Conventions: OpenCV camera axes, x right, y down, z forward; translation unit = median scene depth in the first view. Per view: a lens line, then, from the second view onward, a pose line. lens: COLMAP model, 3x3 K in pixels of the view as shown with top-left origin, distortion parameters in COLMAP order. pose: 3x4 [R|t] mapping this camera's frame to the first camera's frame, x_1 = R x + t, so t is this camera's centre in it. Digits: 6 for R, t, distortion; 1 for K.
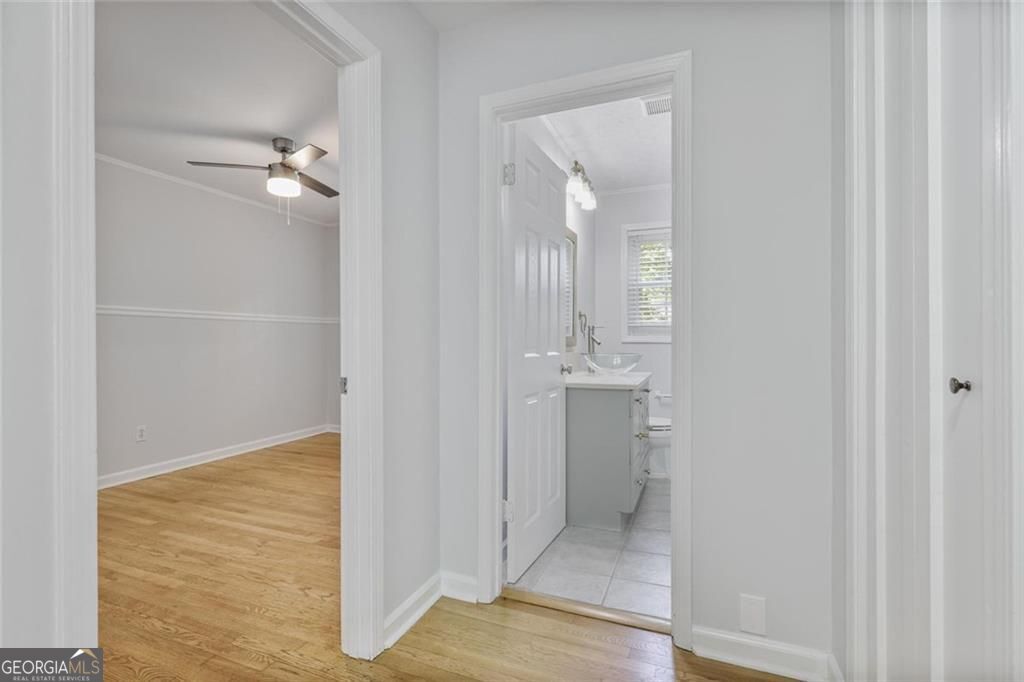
lens RADIAL K [[471.8, 0, 512.0], [0, 471.8, 341.0], [0, 0, 1]] dist [0.001110, -0.000342]
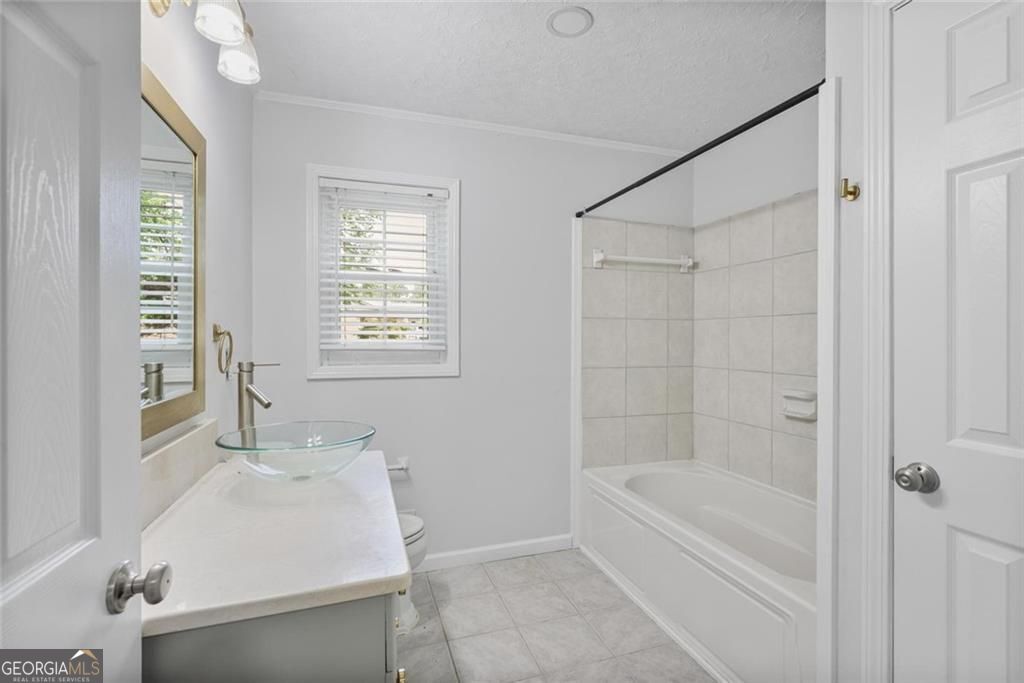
lens RADIAL K [[471.8, 0, 512.0], [0, 471.8, 341.5], [0, 0, 1]] dist [0.001110, -0.000342]
pose [[0.771144, -0.002179, 0.636658, 0.108060], [-0.000401, 0.999992, 0.003908, -0.068182], [-0.636661, -0.003269, 0.771137, 0.682020]]
